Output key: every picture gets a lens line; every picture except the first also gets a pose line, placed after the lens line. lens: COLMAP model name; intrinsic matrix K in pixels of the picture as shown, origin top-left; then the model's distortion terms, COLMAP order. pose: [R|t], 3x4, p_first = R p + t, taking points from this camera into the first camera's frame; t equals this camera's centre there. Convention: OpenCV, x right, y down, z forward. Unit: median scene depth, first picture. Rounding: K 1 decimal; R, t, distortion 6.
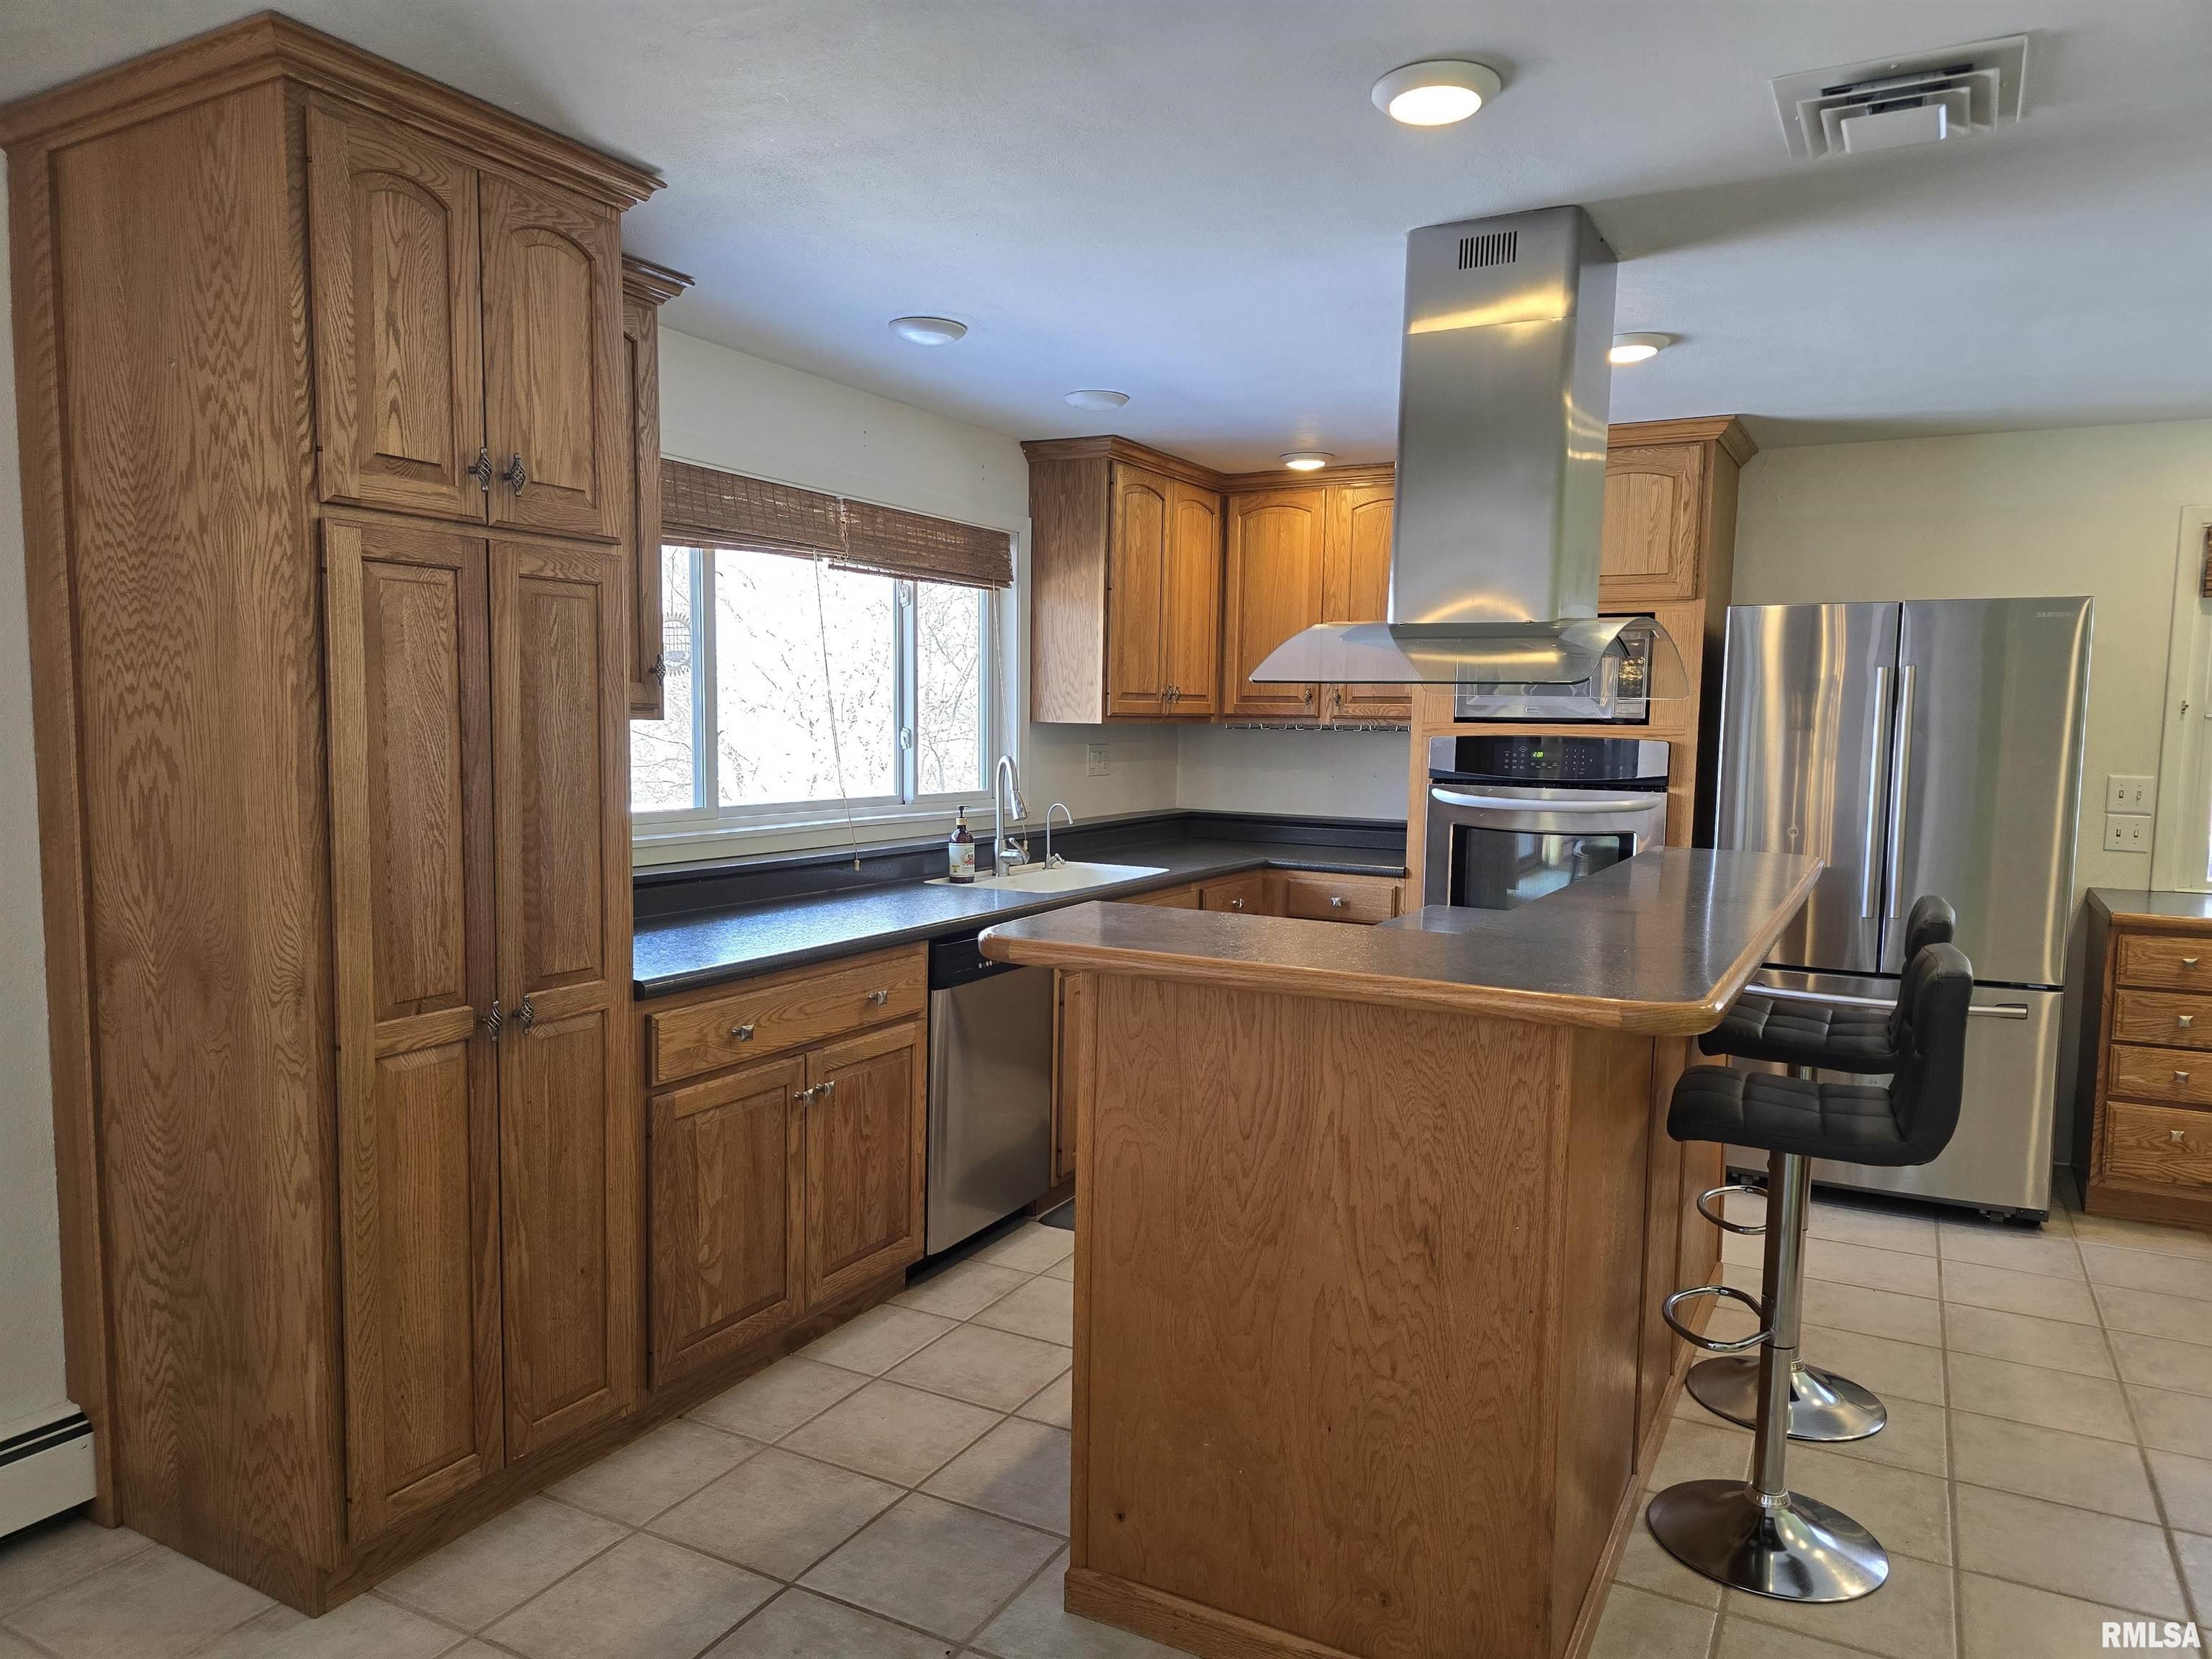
lens RADIAL K [[1468.1, 0, 1119.8], [0, 1468.1, 840.7], [0, 0, 1]] dist [0.035521, -0.003177]
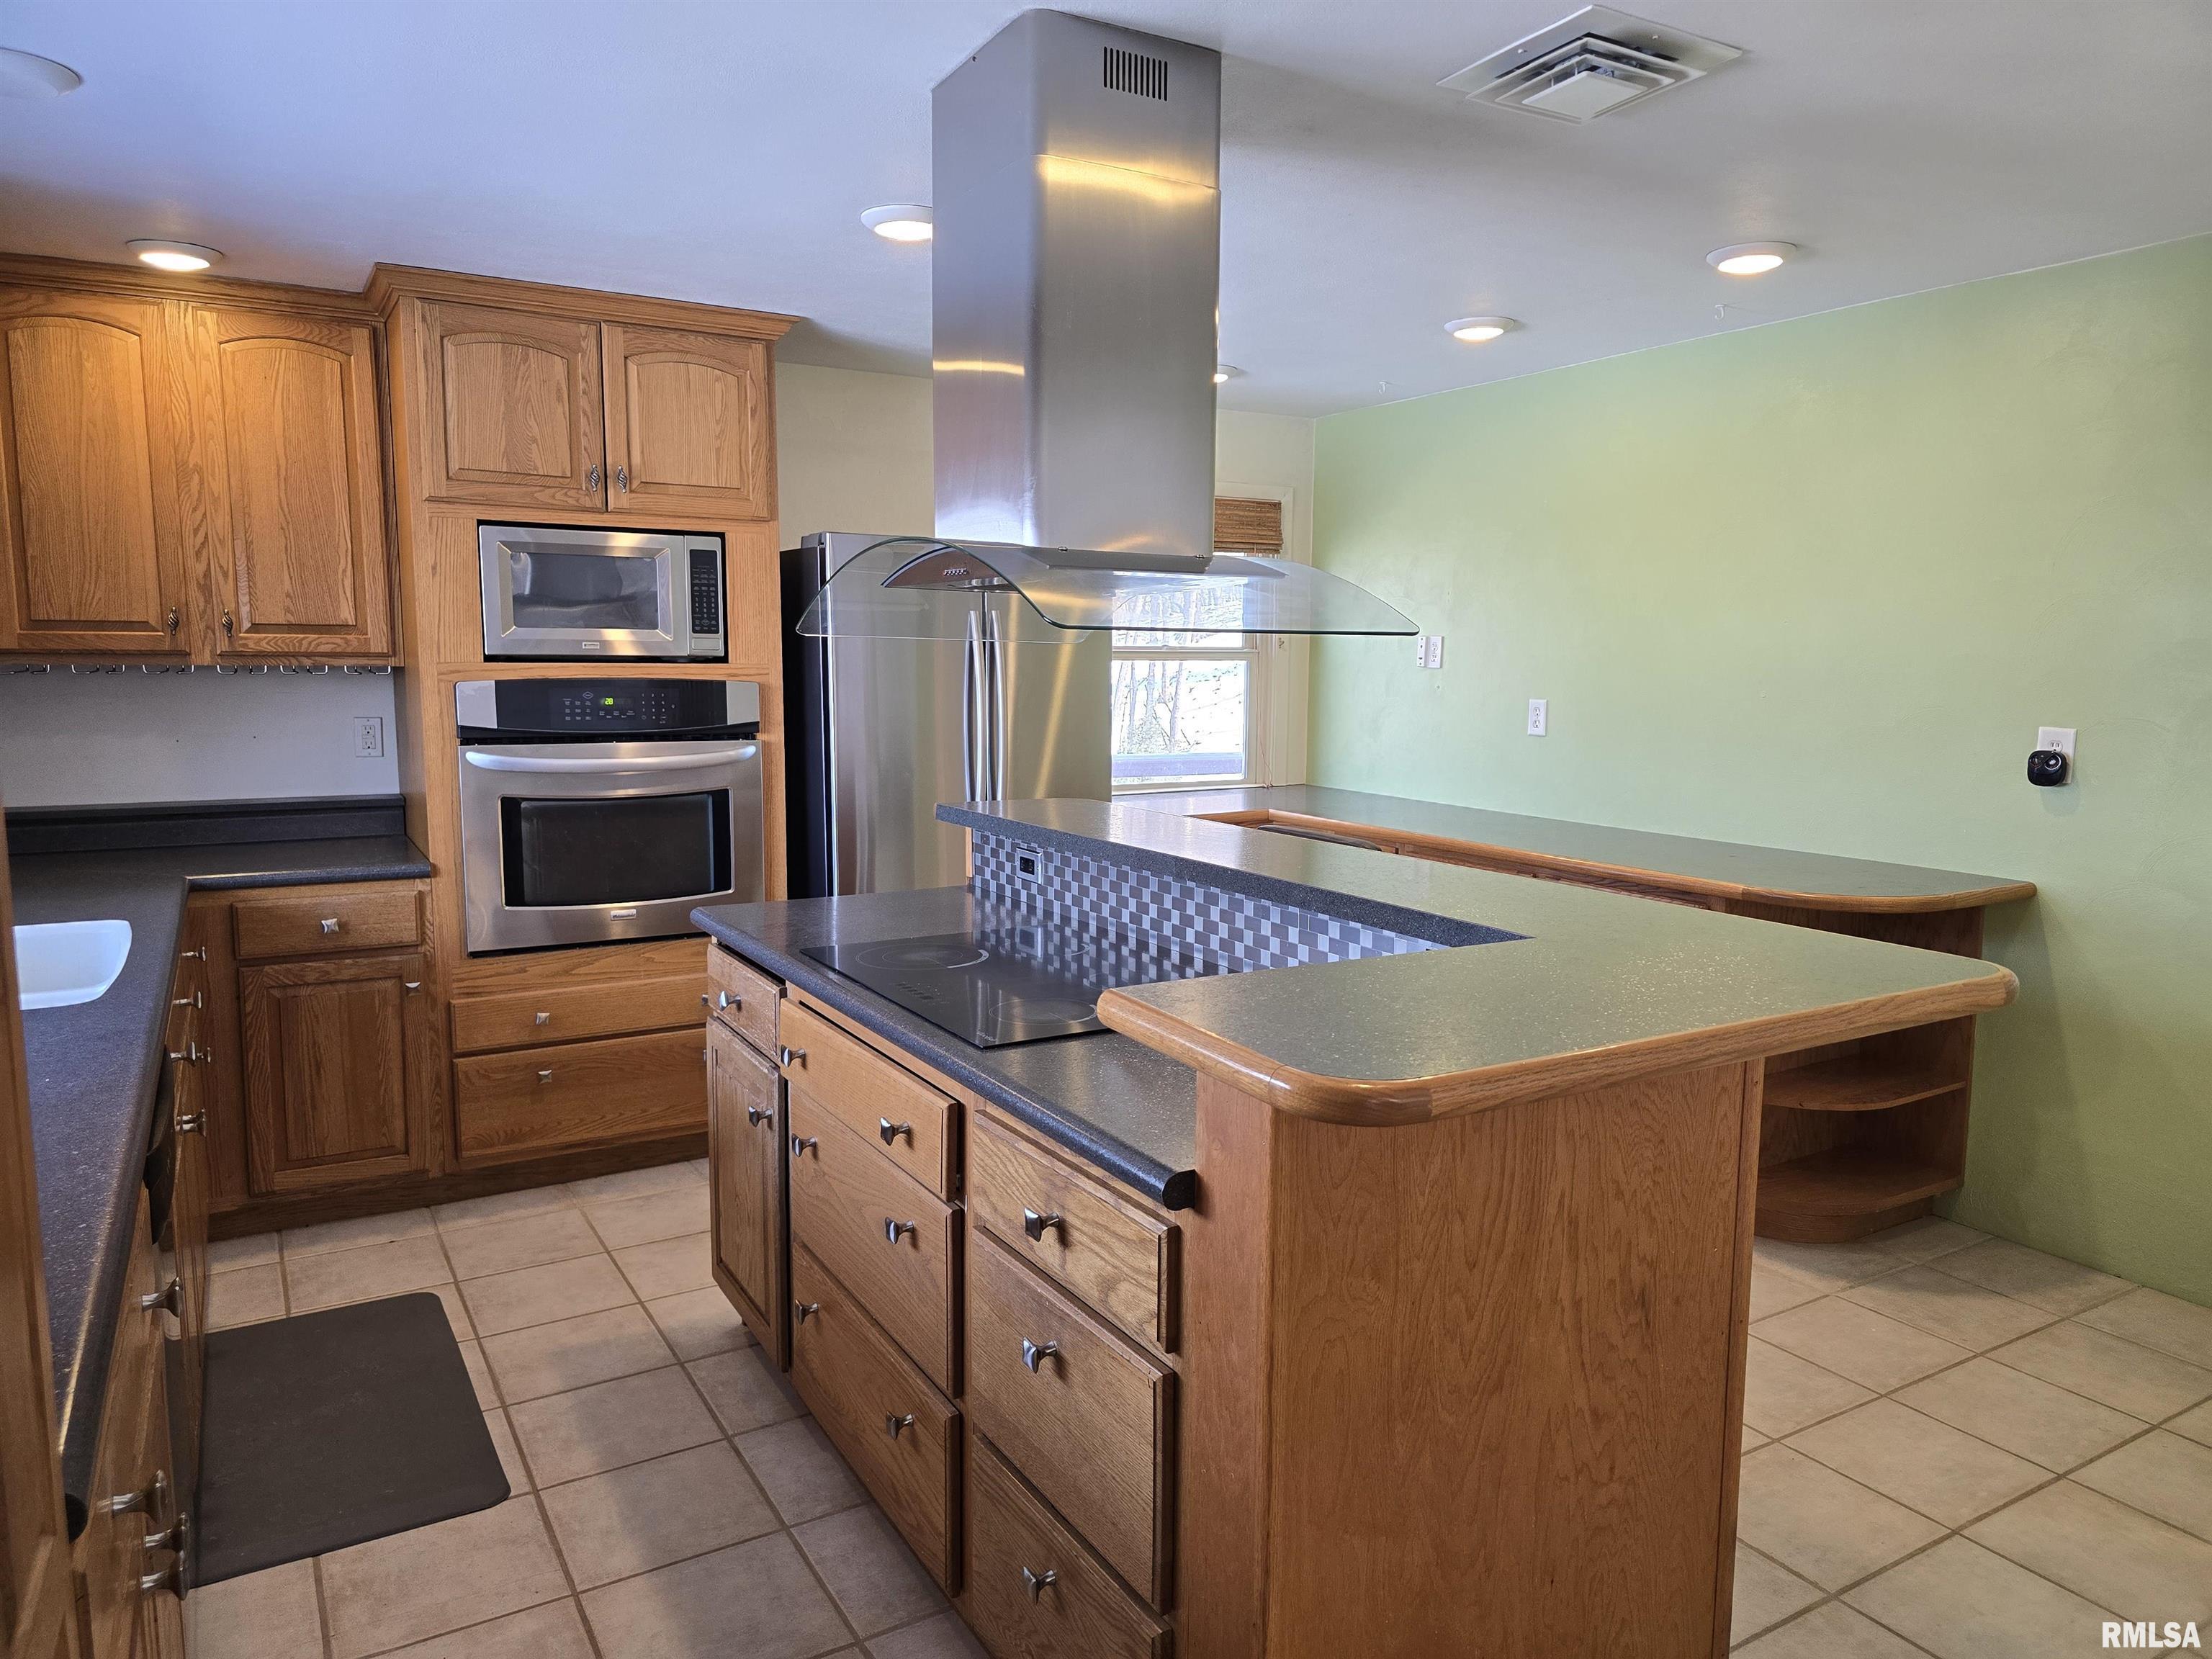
lens RADIAL K [[1468.1, 0, 1119.8], [0, 1468.1, 840.7], [0, 0, 1]] dist [0.035521, -0.003177]
pose [[0.512240, -0.121654, 0.850182, -0.585580], [0.073951, 0.992488, 0.097461, -0.089313], [-0.855652, 0.012948, 0.517389, 0.752556]]
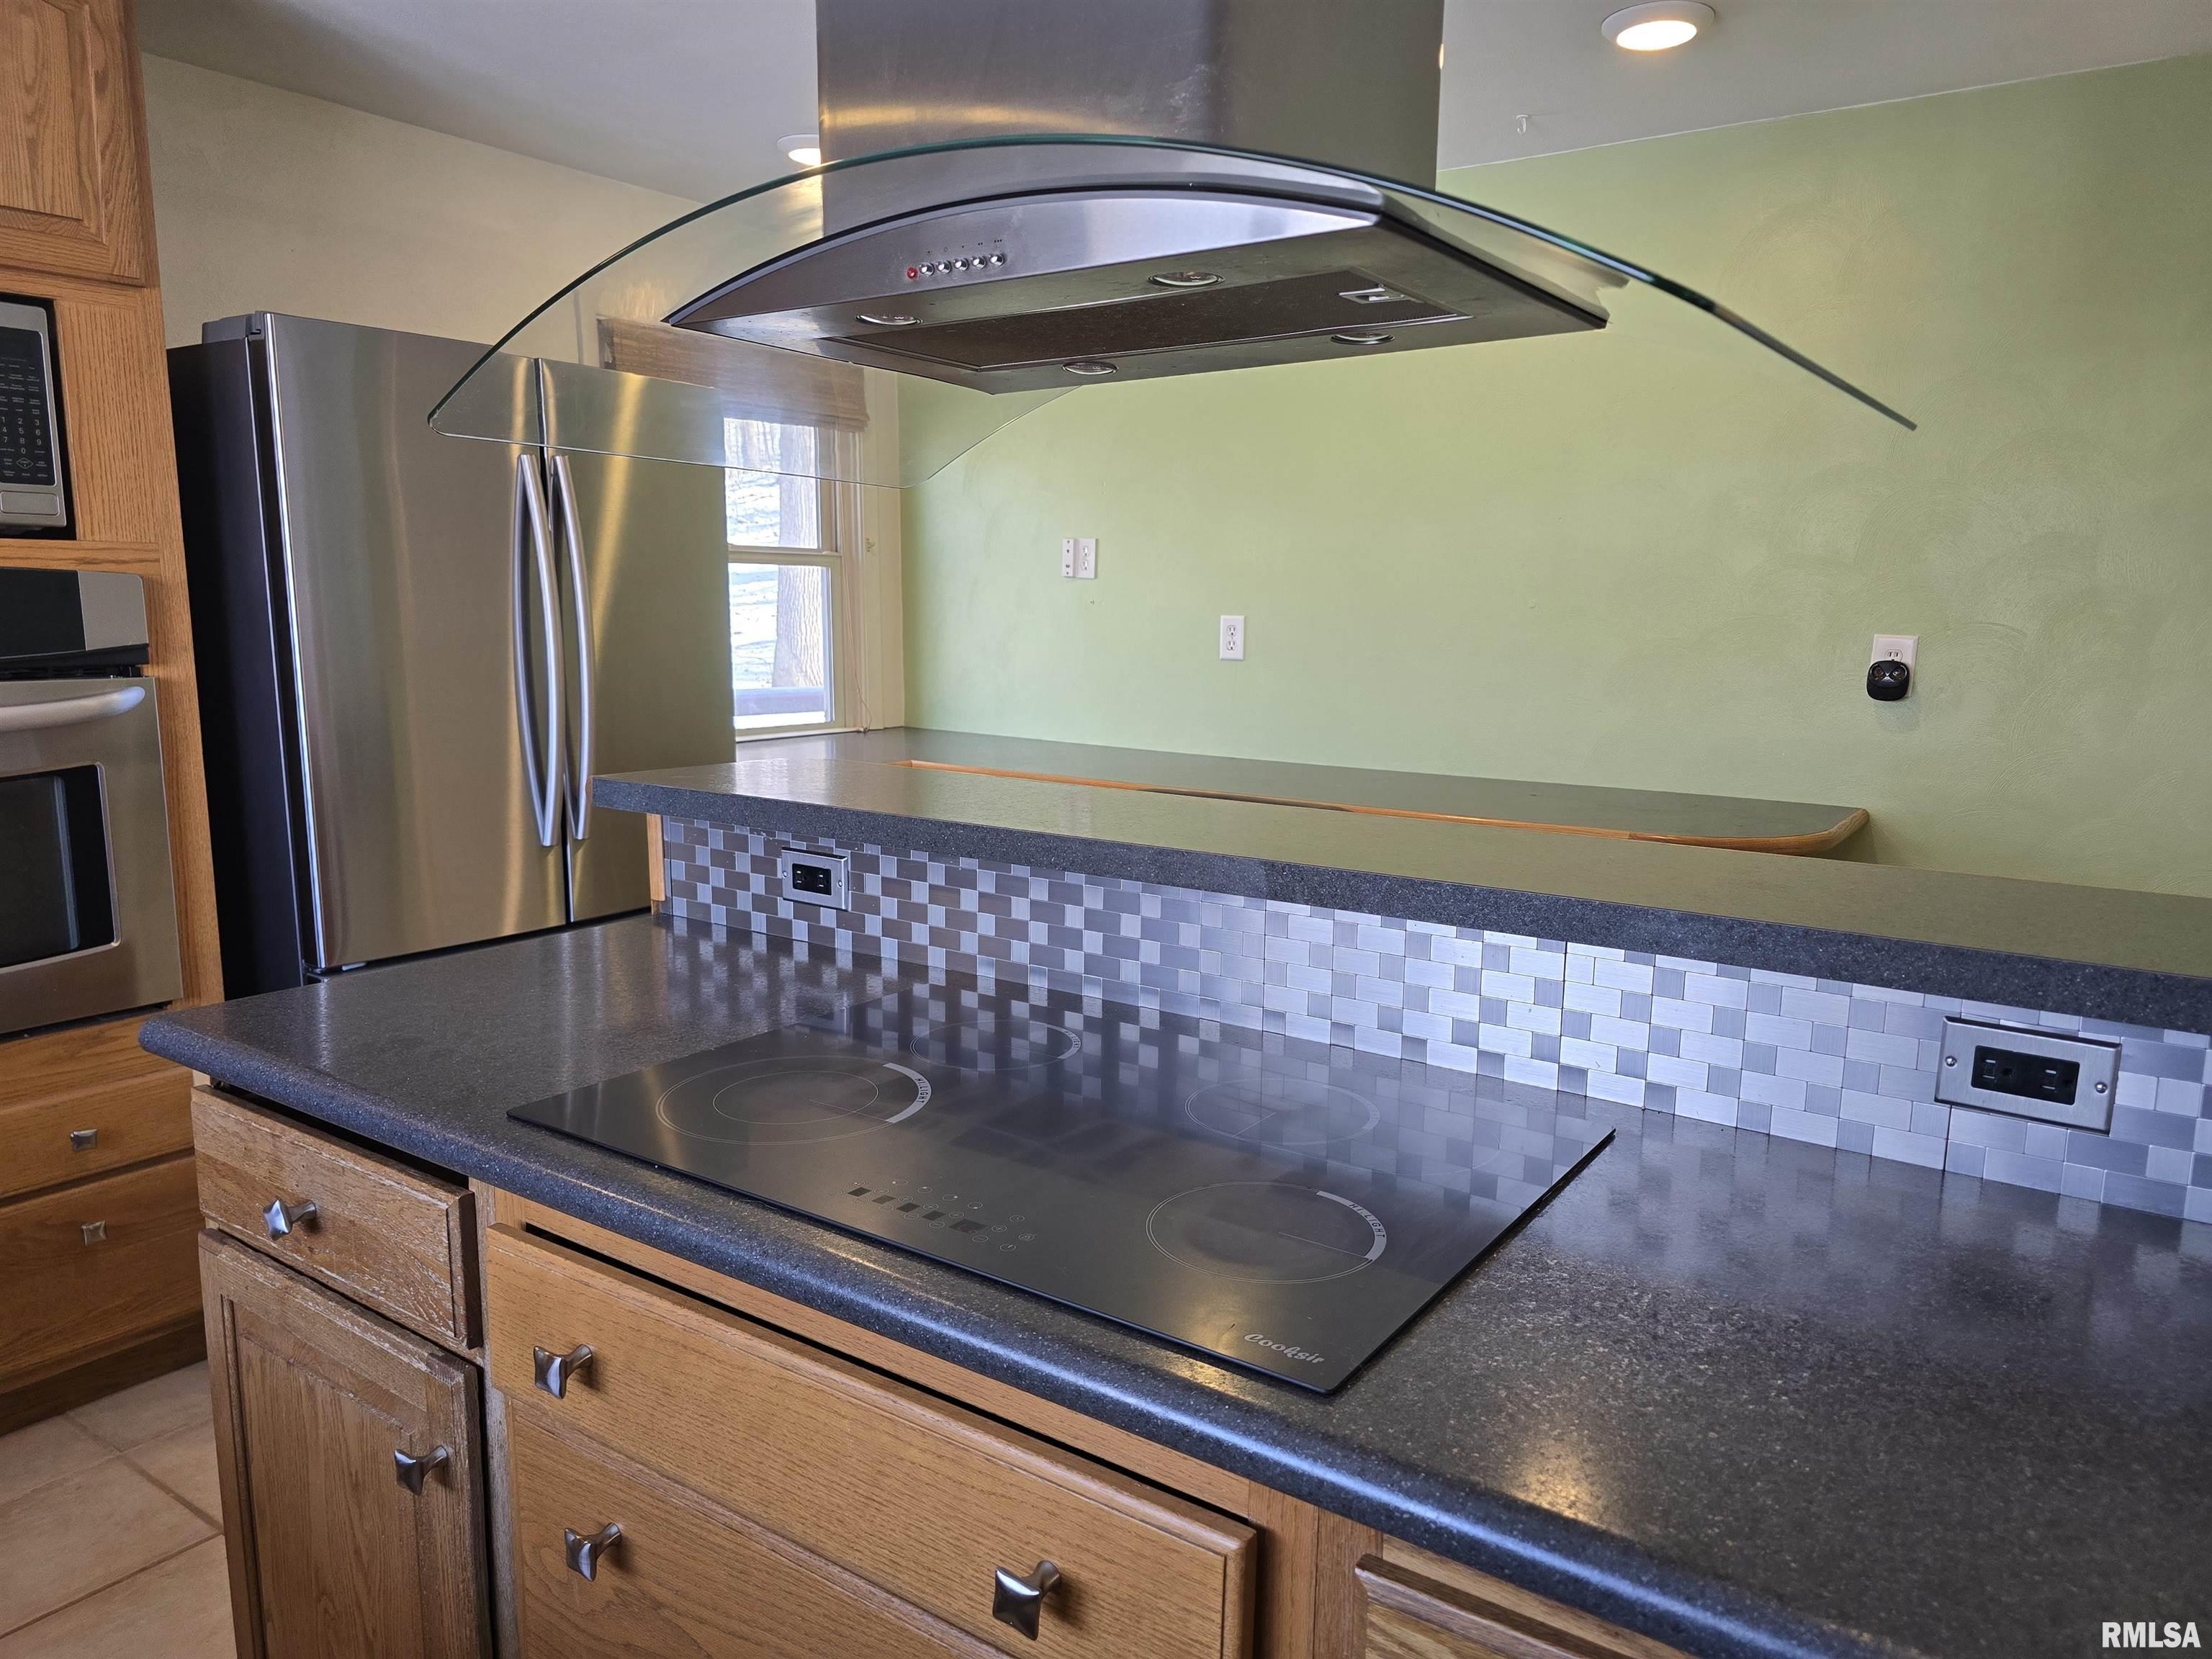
lens RADIAL K [[1476.5, 0, 1111.4], [0, 1476.5, 862.1], [0, 0, 1]] dist [0.006963, -0.014625]
pose [[0.105475, -0.188028, 0.976484, -0.214917], [0.071713, 0.980843, 0.181122, -0.080281], [-0.991833, 0.050922, 0.116938, 1.298045]]
